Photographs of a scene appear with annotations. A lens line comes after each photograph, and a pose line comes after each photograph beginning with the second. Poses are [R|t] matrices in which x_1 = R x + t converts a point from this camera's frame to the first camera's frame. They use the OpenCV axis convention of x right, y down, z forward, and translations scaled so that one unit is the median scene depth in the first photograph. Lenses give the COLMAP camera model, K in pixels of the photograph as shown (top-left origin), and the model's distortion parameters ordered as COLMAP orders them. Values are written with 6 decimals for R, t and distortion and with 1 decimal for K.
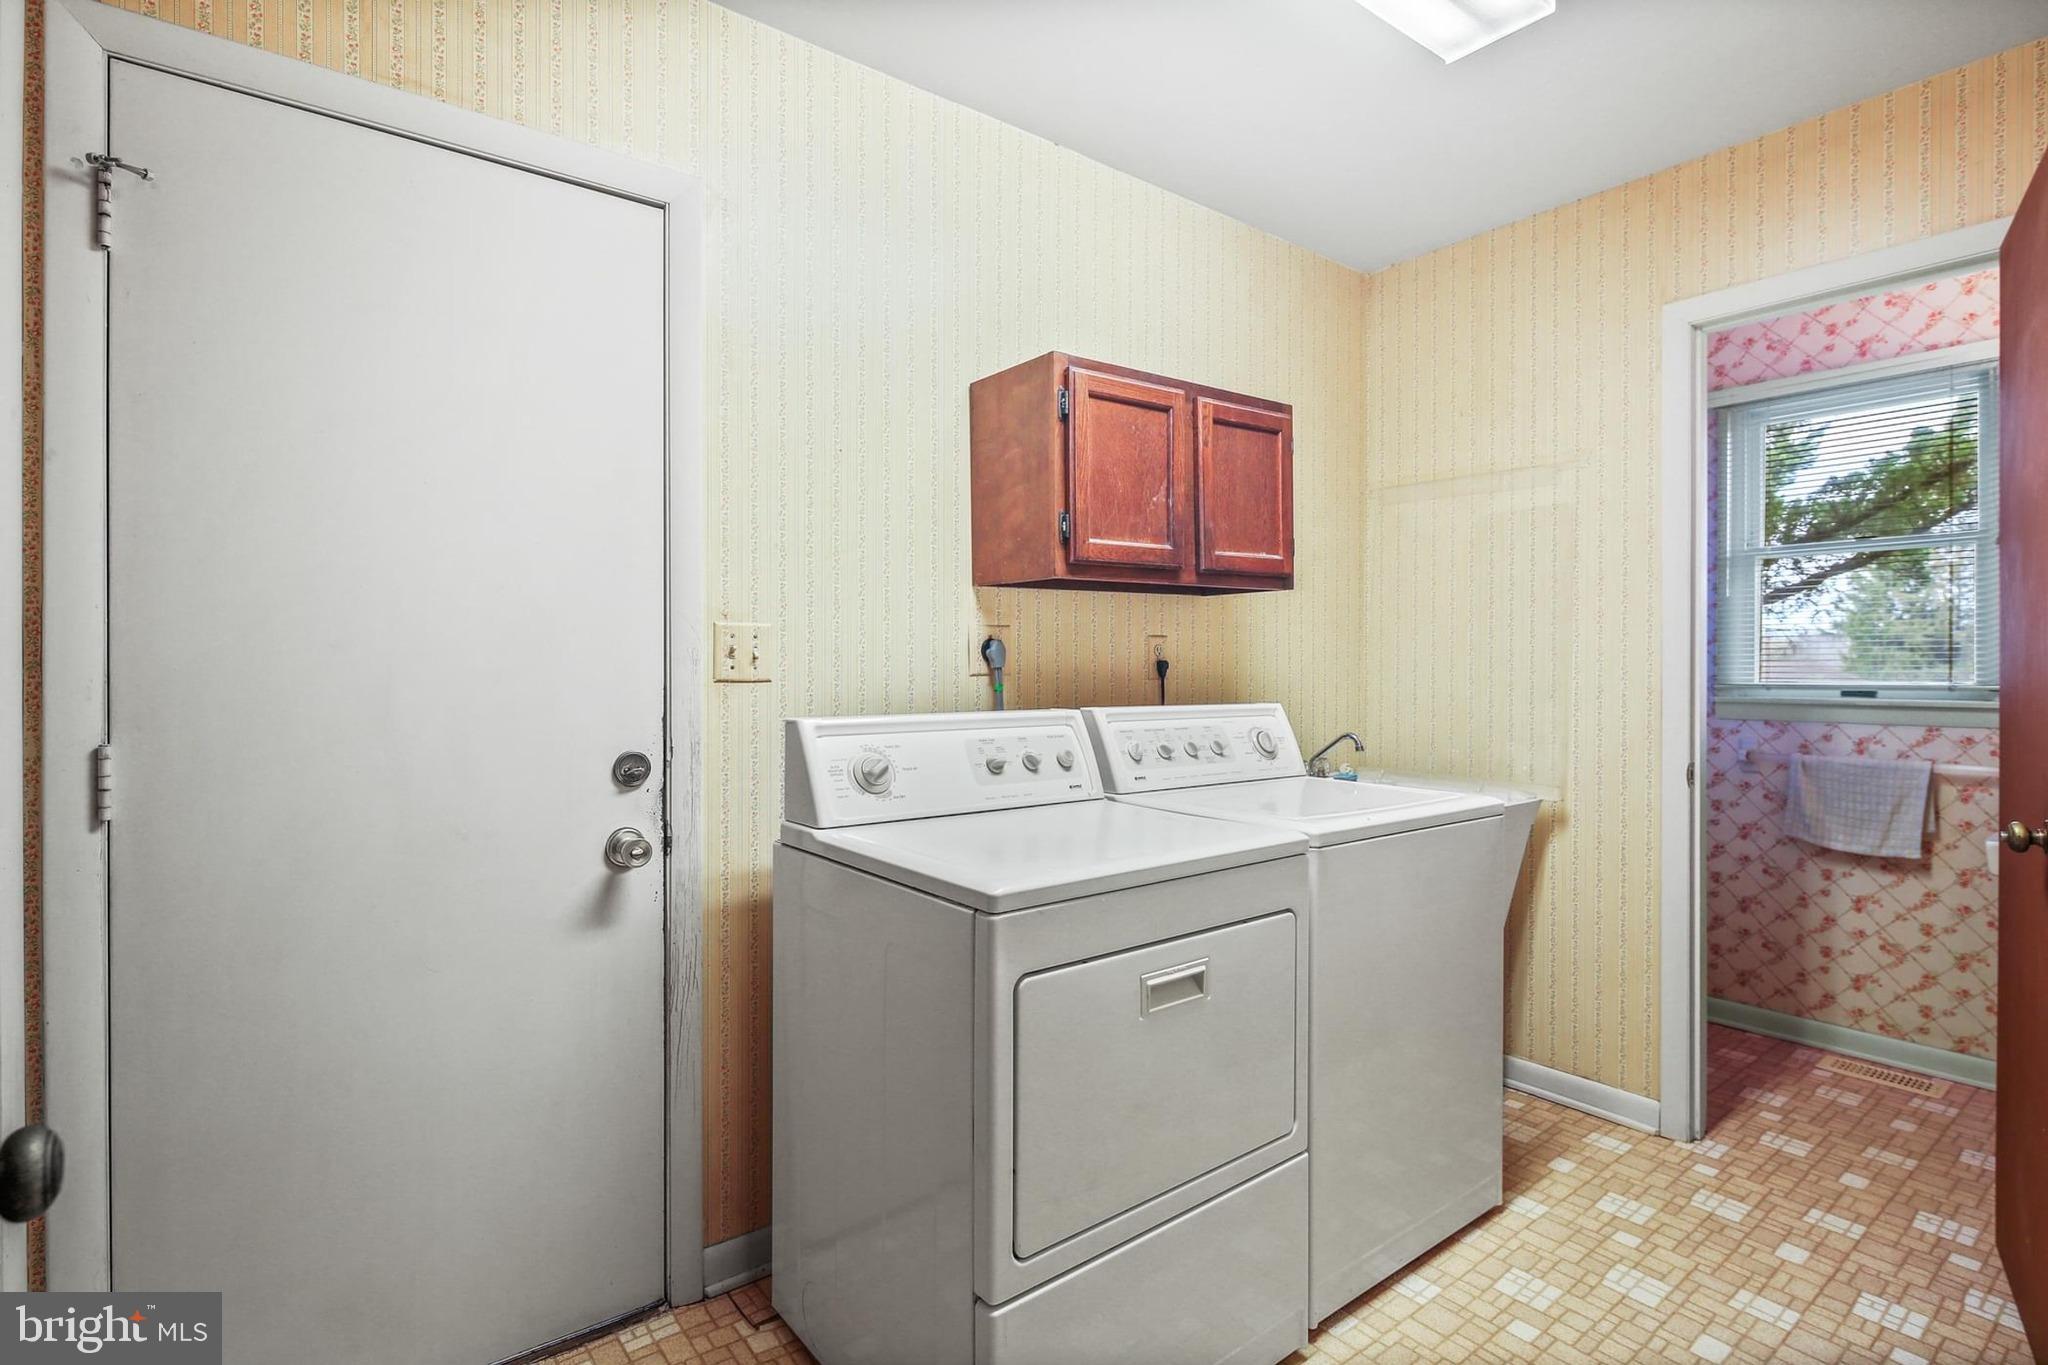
lens RADIAL K [[995.3, 0, 1027.7], [0, 995.3, 672.4], [0, 0, 1]] dist [0.000548, -0.000380]
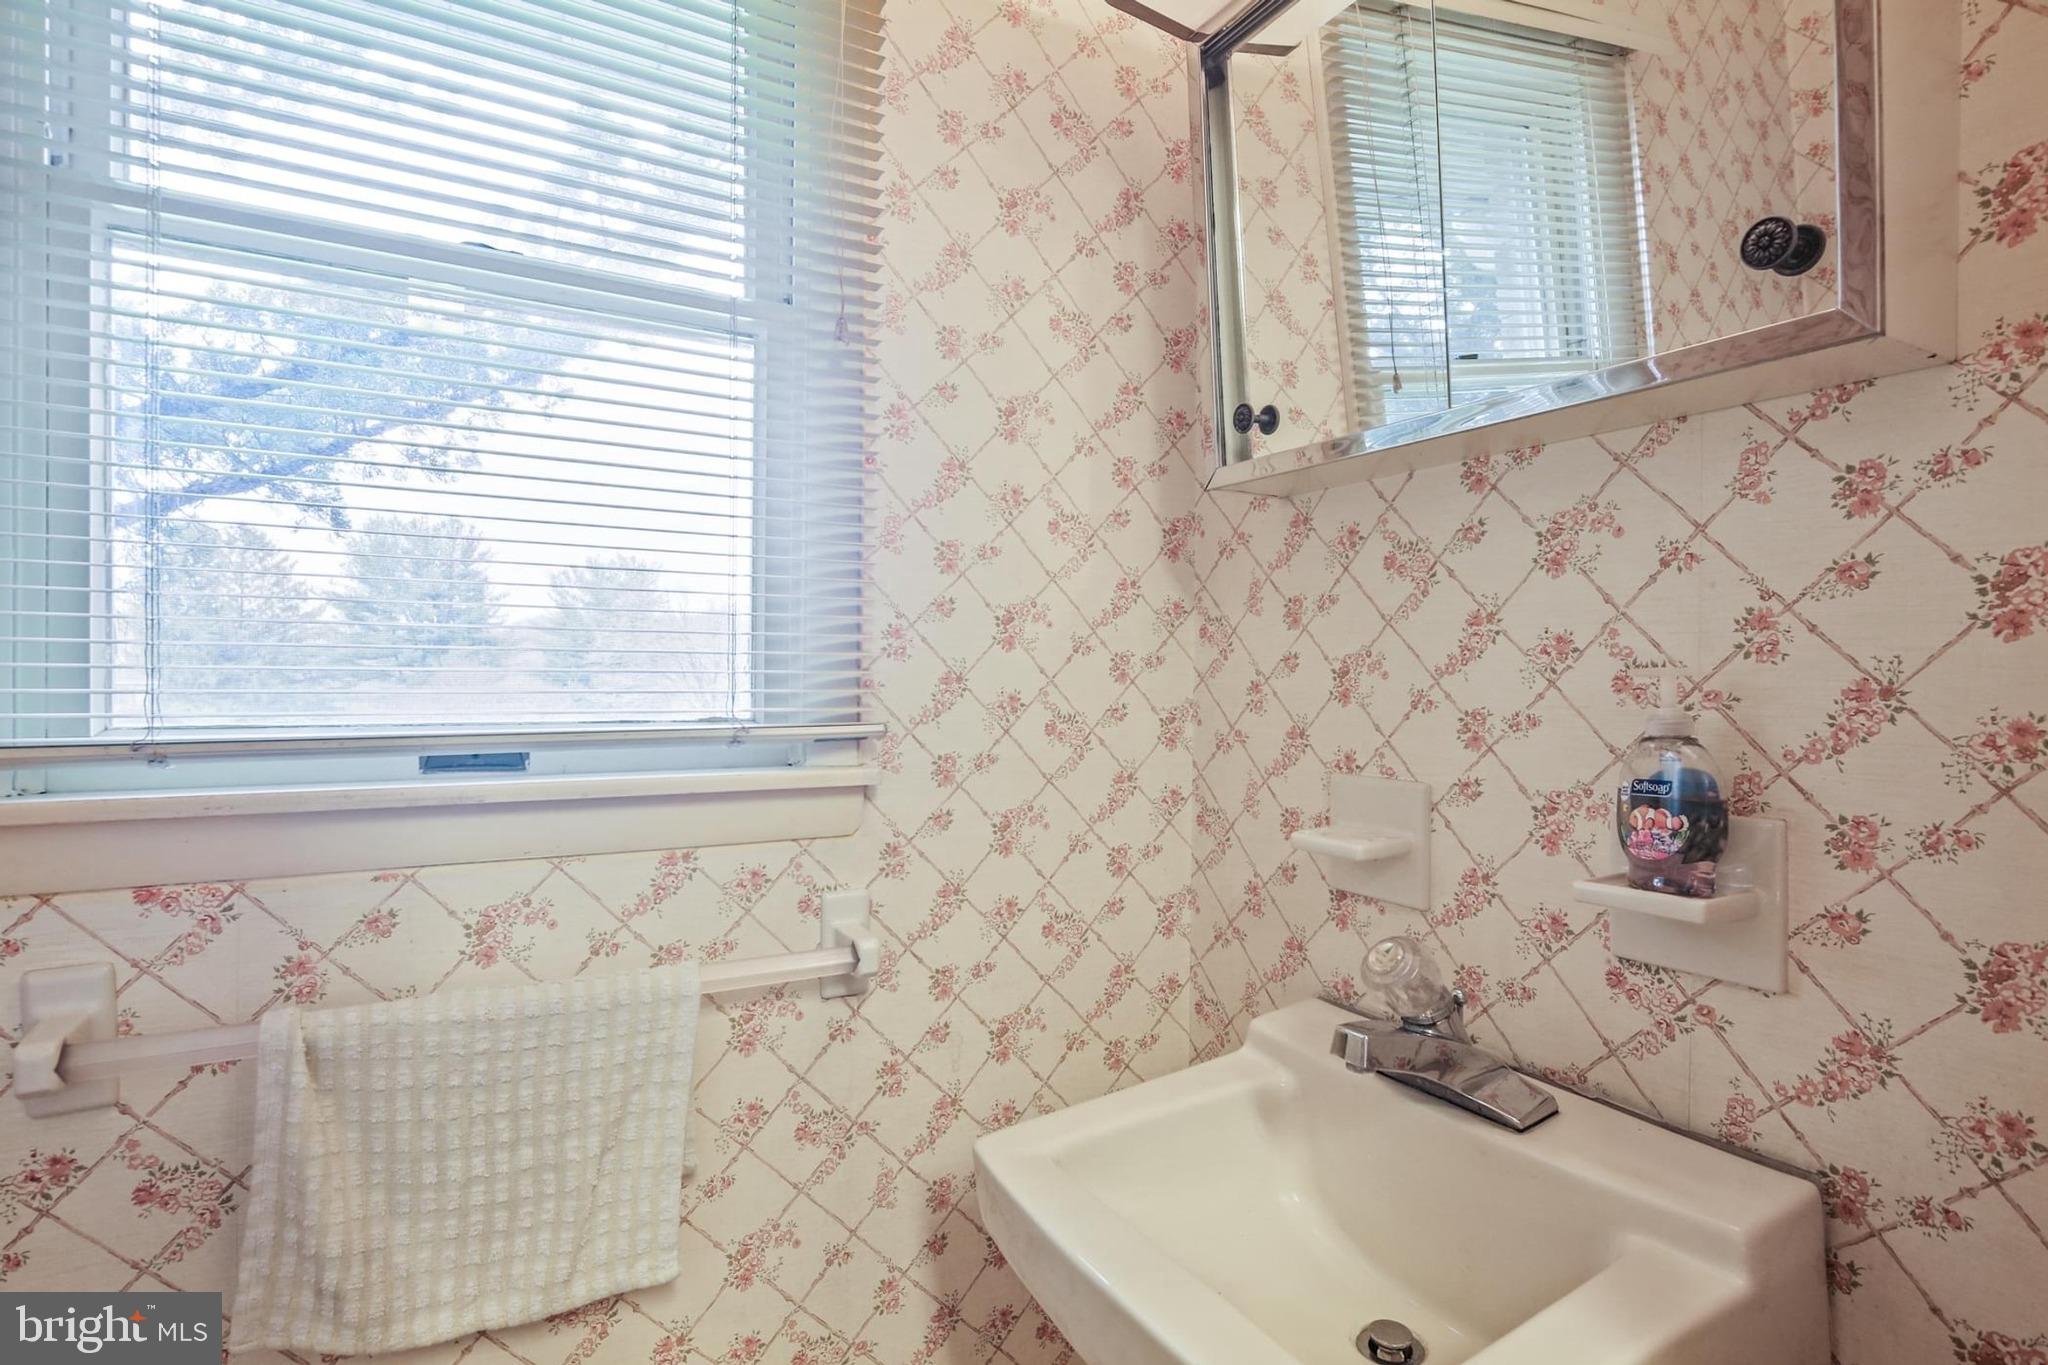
lens RADIAL K [[995.3, 0, 1027.7], [0, 995.3, 672.4], [0, 0, 1]] dist [0.000548, -0.000380]
pose [[0.150072, -0.001271, 0.988674, 0.568794], [-0.004746, 0.999987, 0.002006, -0.007475], [-0.988664, -0.004994, 0.150064, 0.801016]]
